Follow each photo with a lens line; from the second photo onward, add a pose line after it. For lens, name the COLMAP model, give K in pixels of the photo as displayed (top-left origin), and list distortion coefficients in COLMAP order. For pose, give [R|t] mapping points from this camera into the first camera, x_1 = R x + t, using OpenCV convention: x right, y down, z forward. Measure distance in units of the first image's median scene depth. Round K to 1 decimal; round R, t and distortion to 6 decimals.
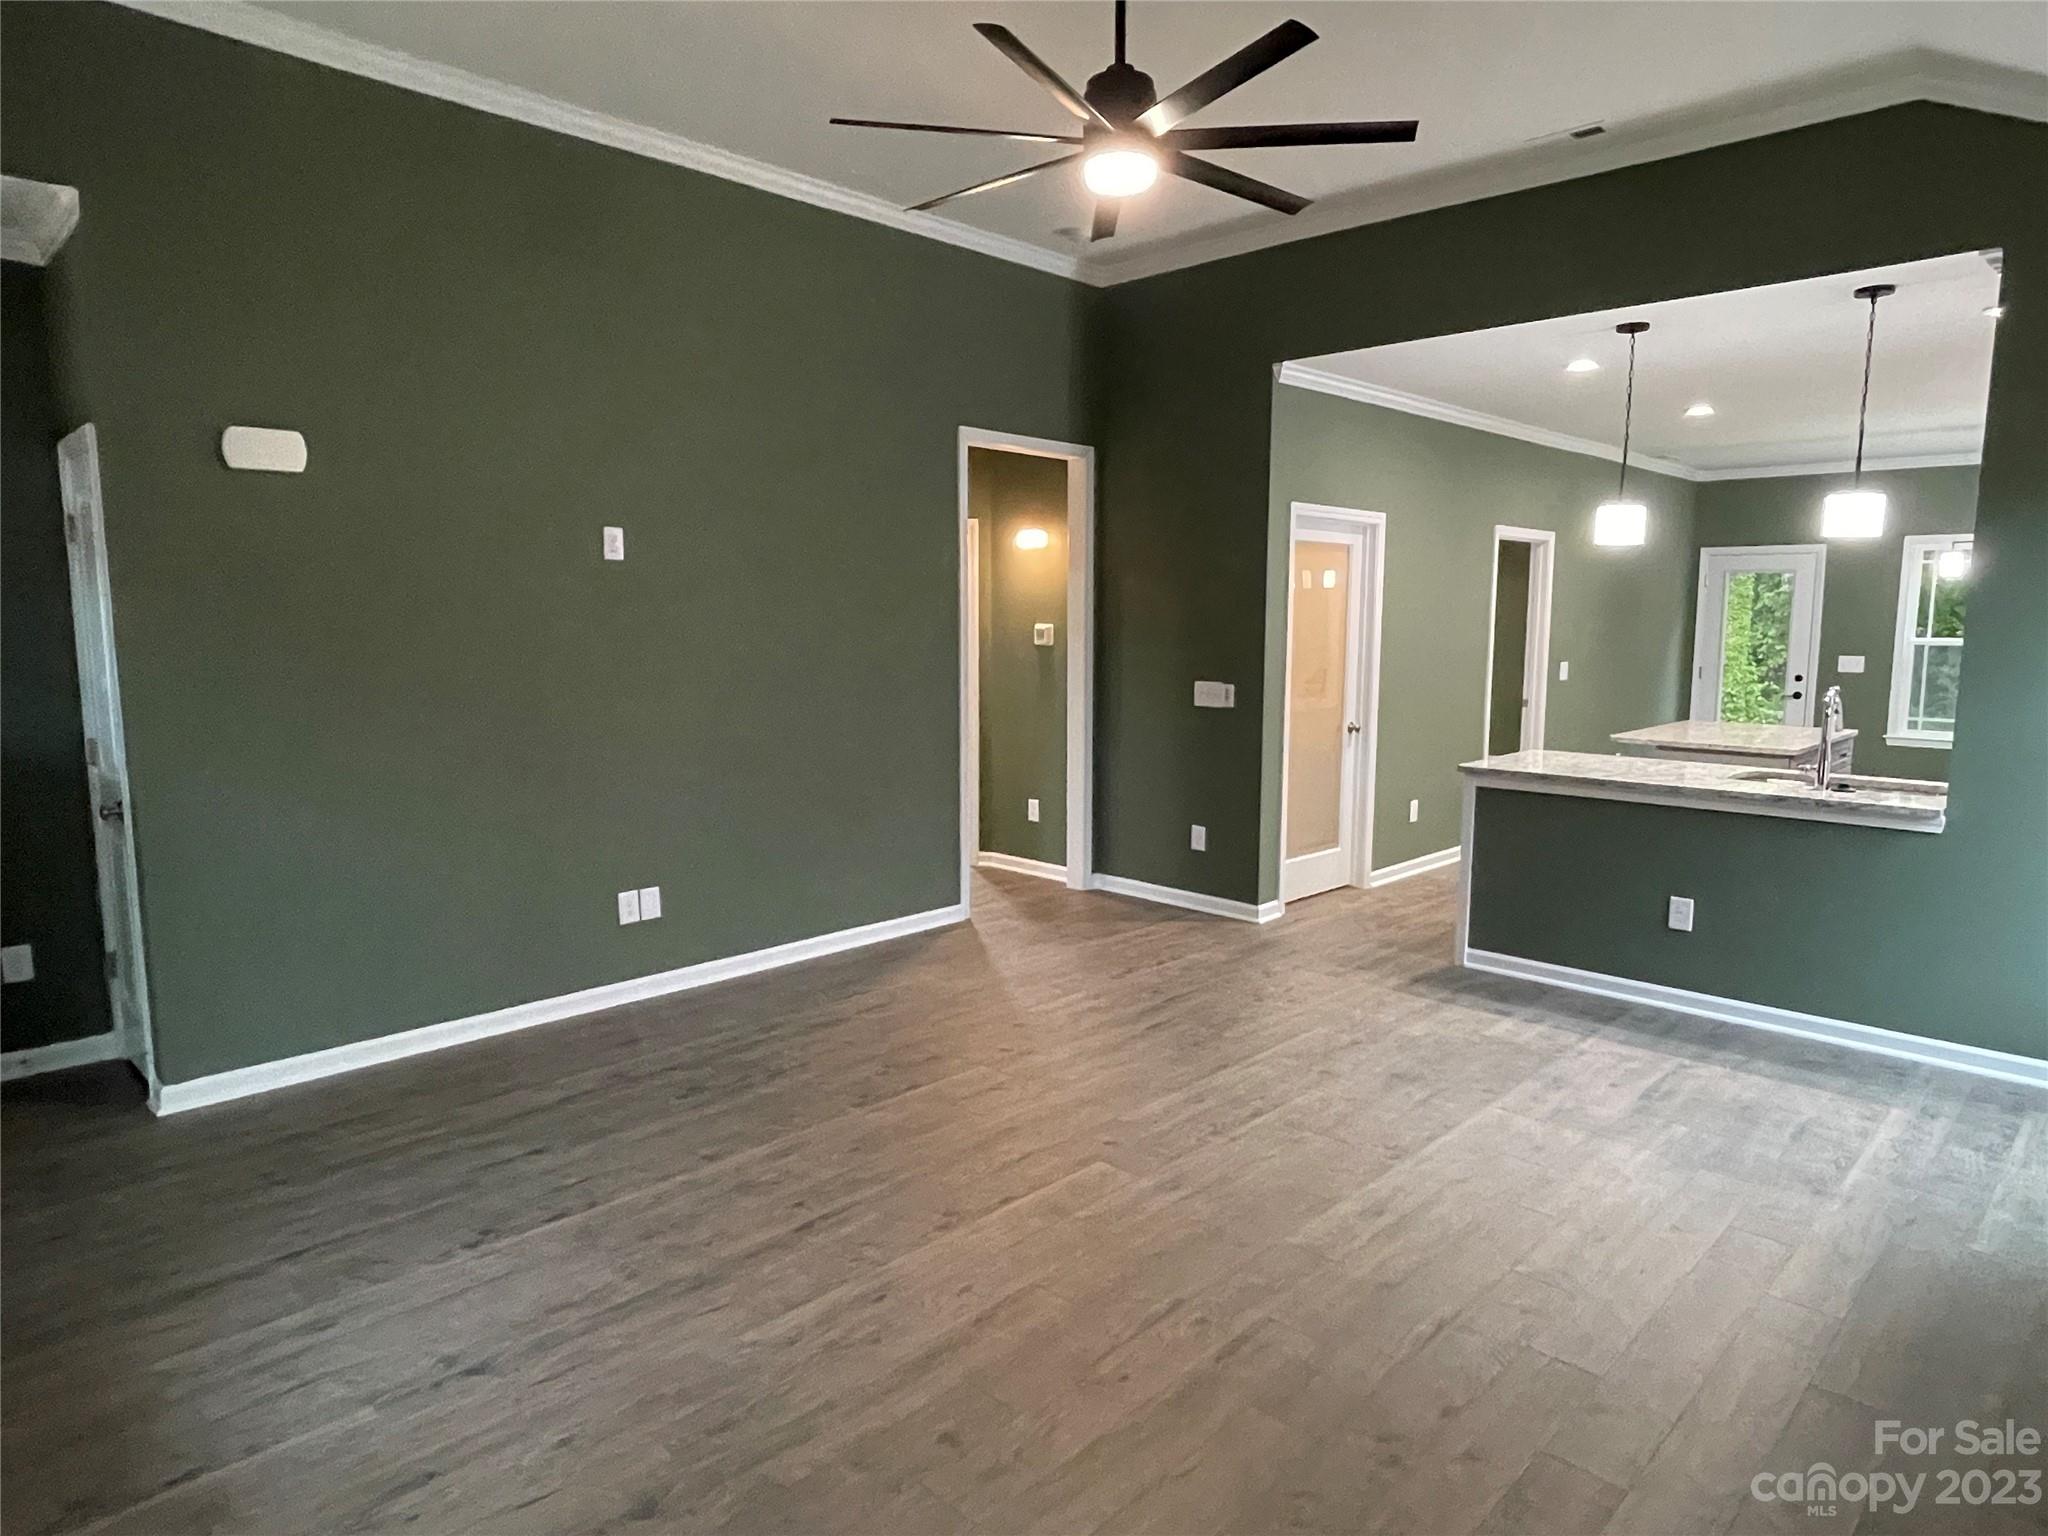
lens RADIAL K [[1220.5, 0, 1031.5], [0, 1220.5, 771.3], [0, 0, 1]] dist [0.007869, -0.011635]
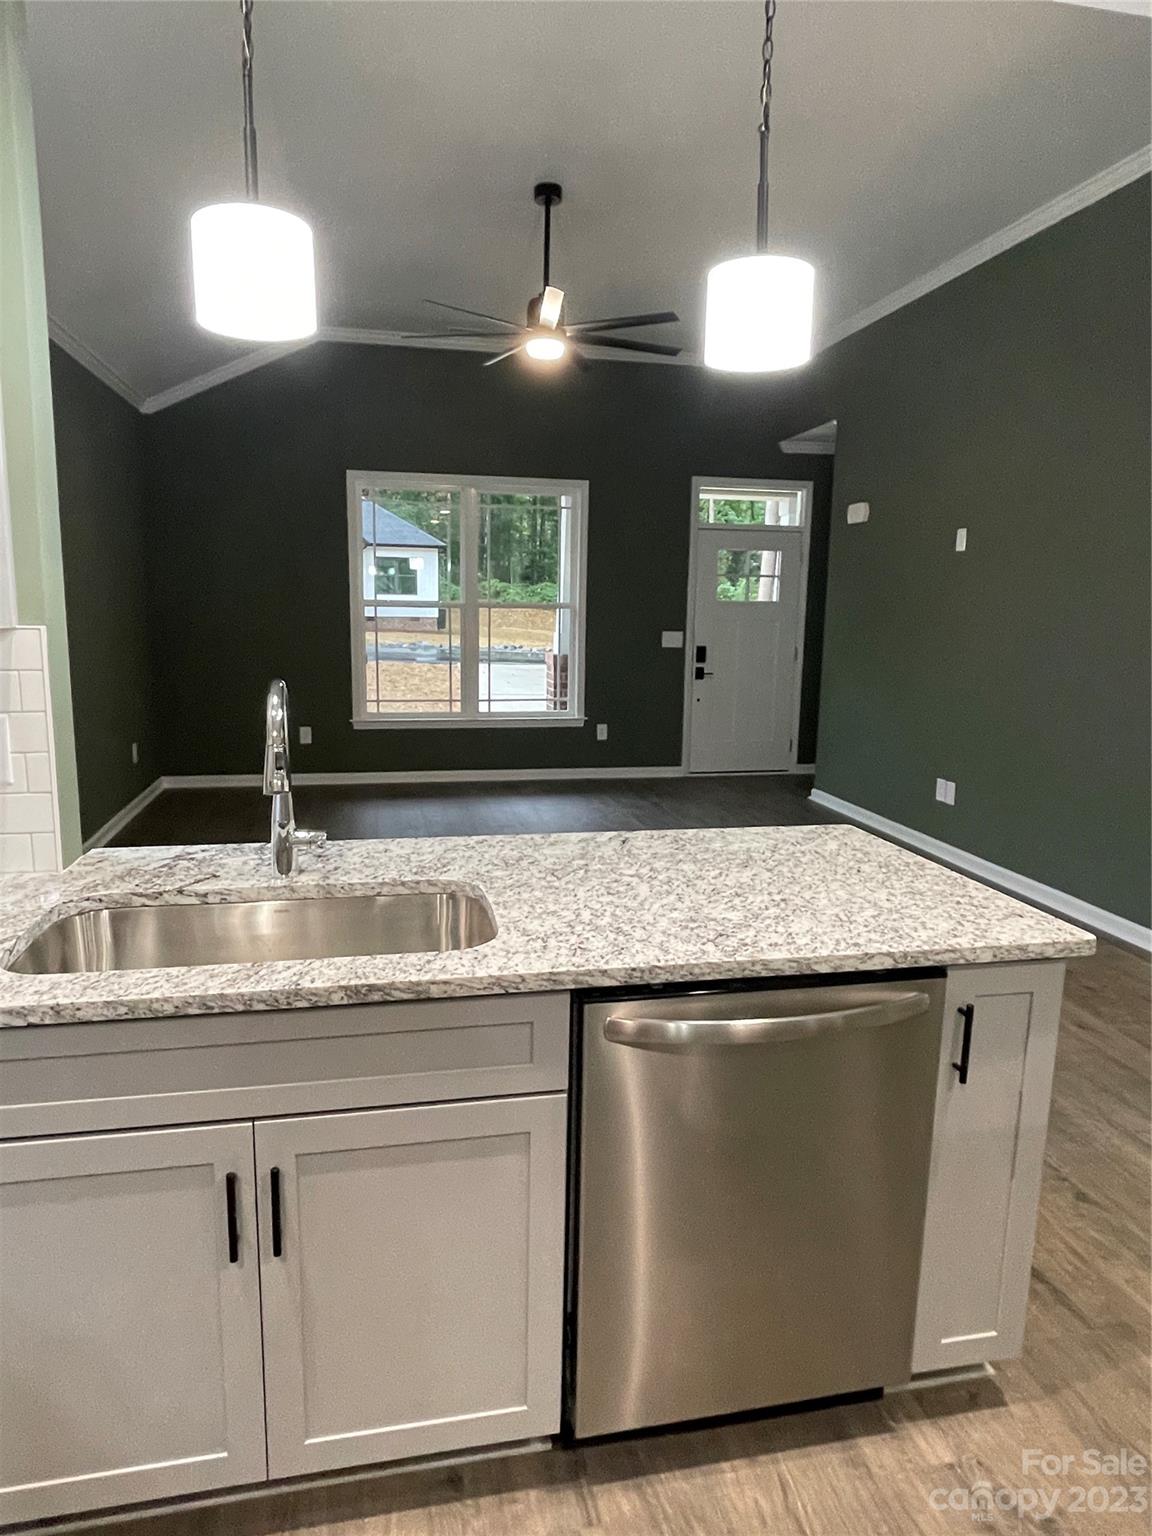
lens RADIAL K [[943.5, 0, 569.9], [0, 943.5, 761.6], [0, 0, 1]] dist [-0.000077, -0.006245]
pose [[-0.556005, 0.124721, -0.821768, 0.914860], [-0.127117, 0.964288, 0.232359, -0.139194], [0.821401, 0.233653, -0.520294, 1.319288]]
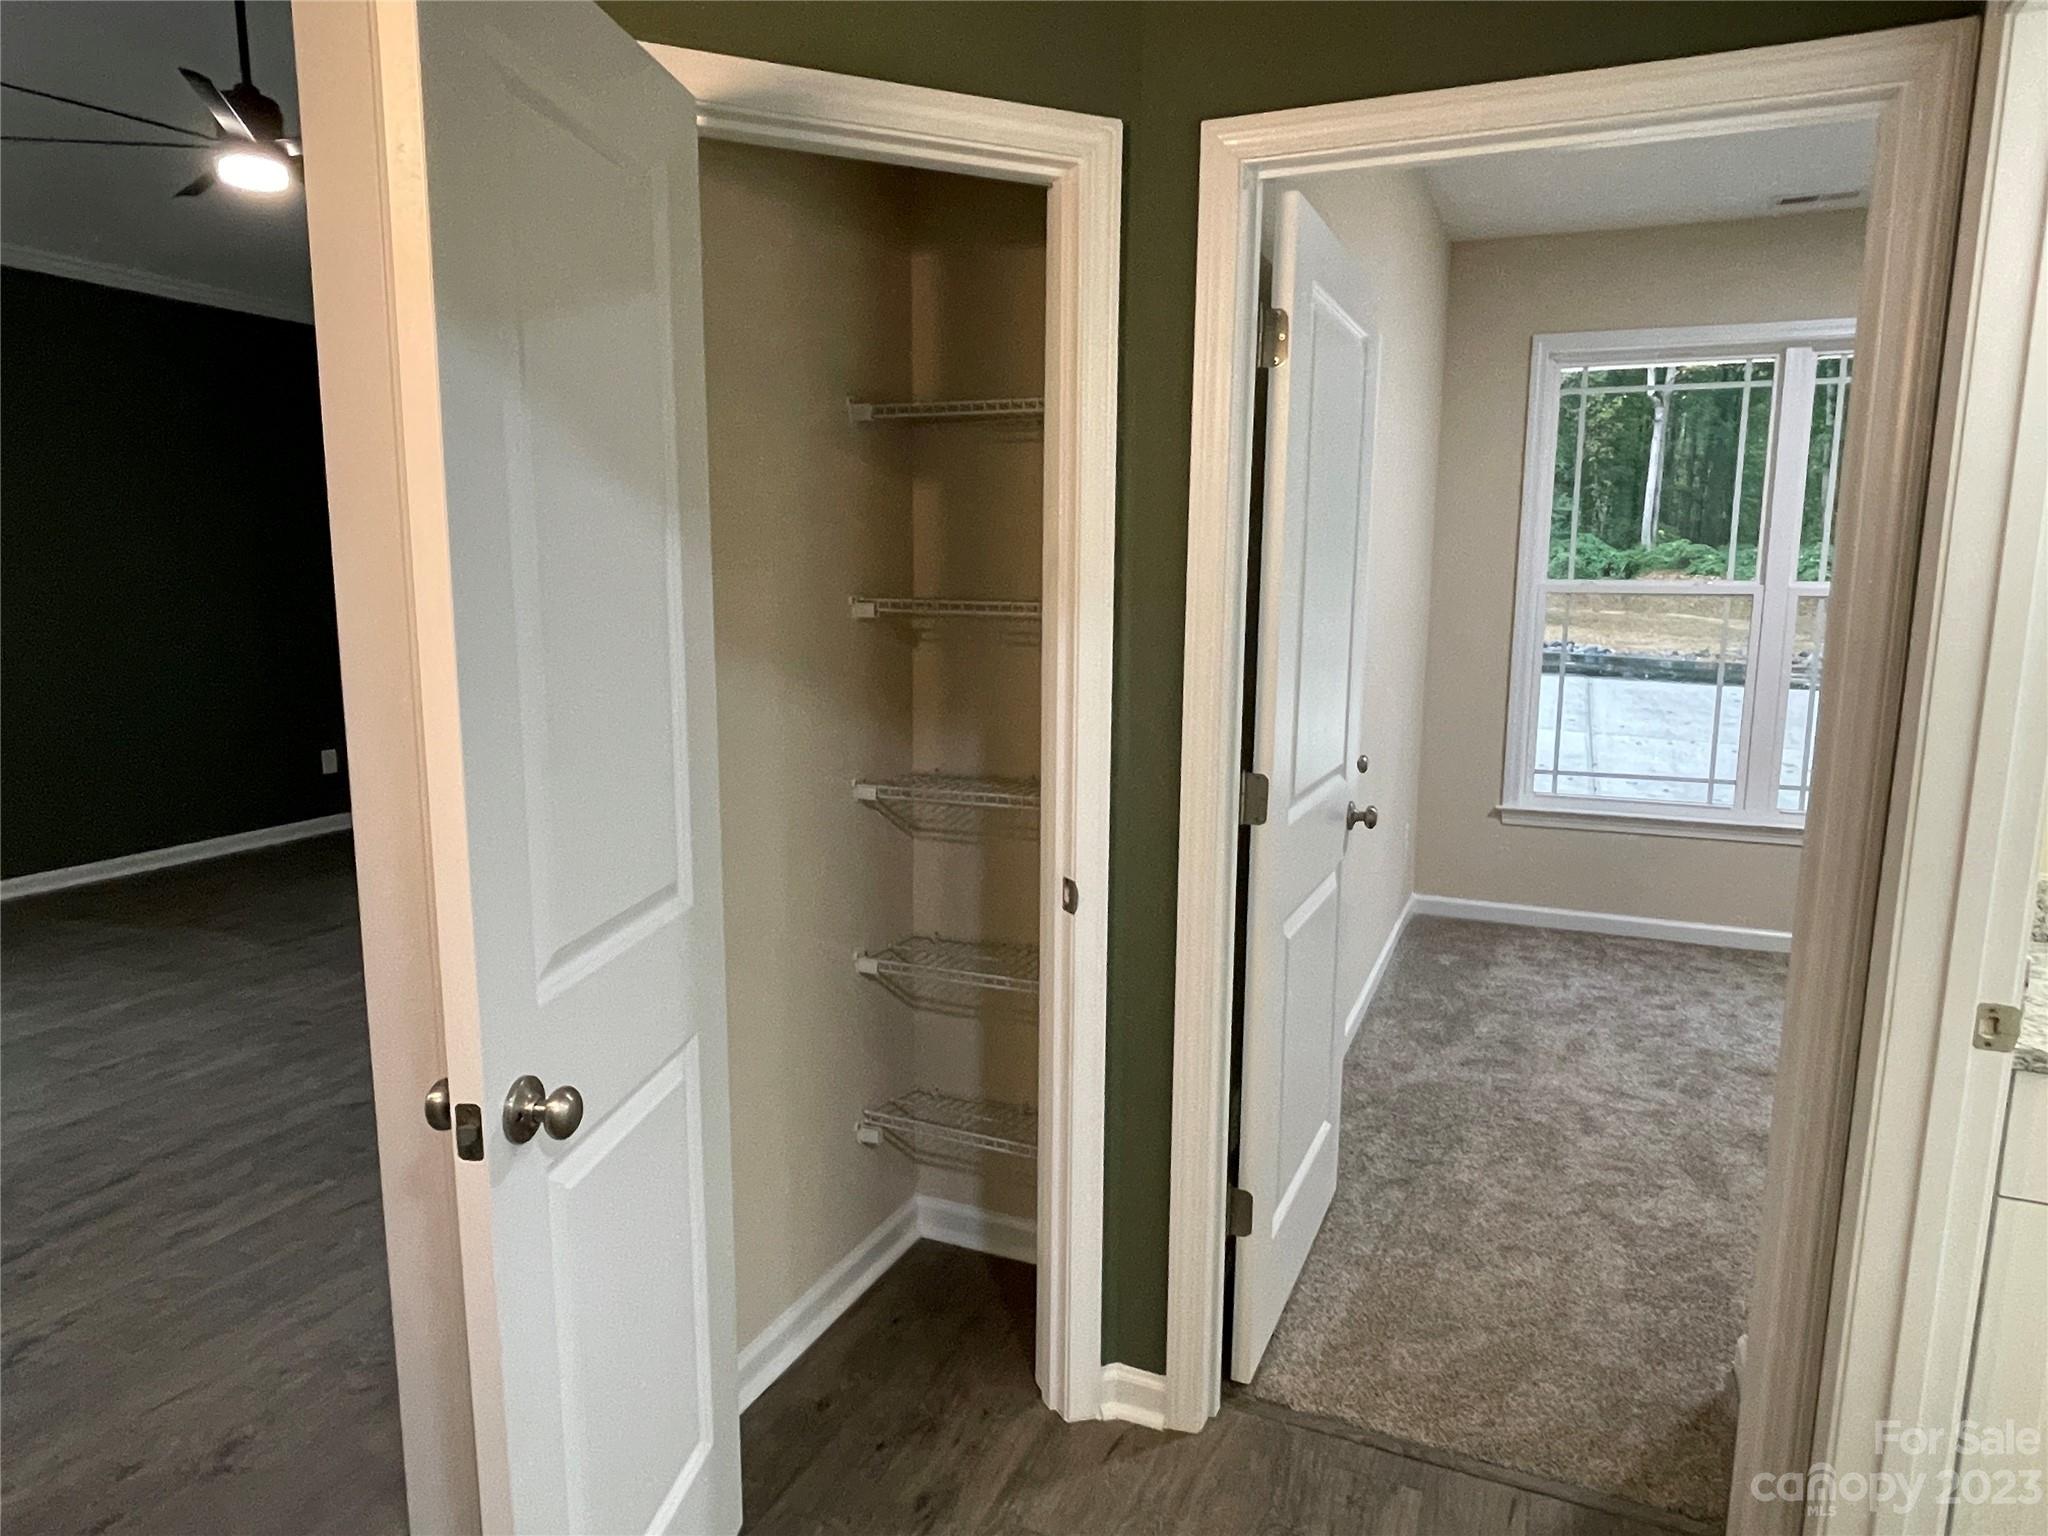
lens RADIAL K [[1258.0, 0, 1017.1], [0, 1258.0, 758.9], [0, 0, 1]] dist [-0.000077, -0.006245]
pose [[-0.933352, 0.069764, -0.352117, -0.128094], [-0.038012, 0.956208, 0.290208, -0.224107], [0.356943, 0.284251, -0.889828, 1.745655]]
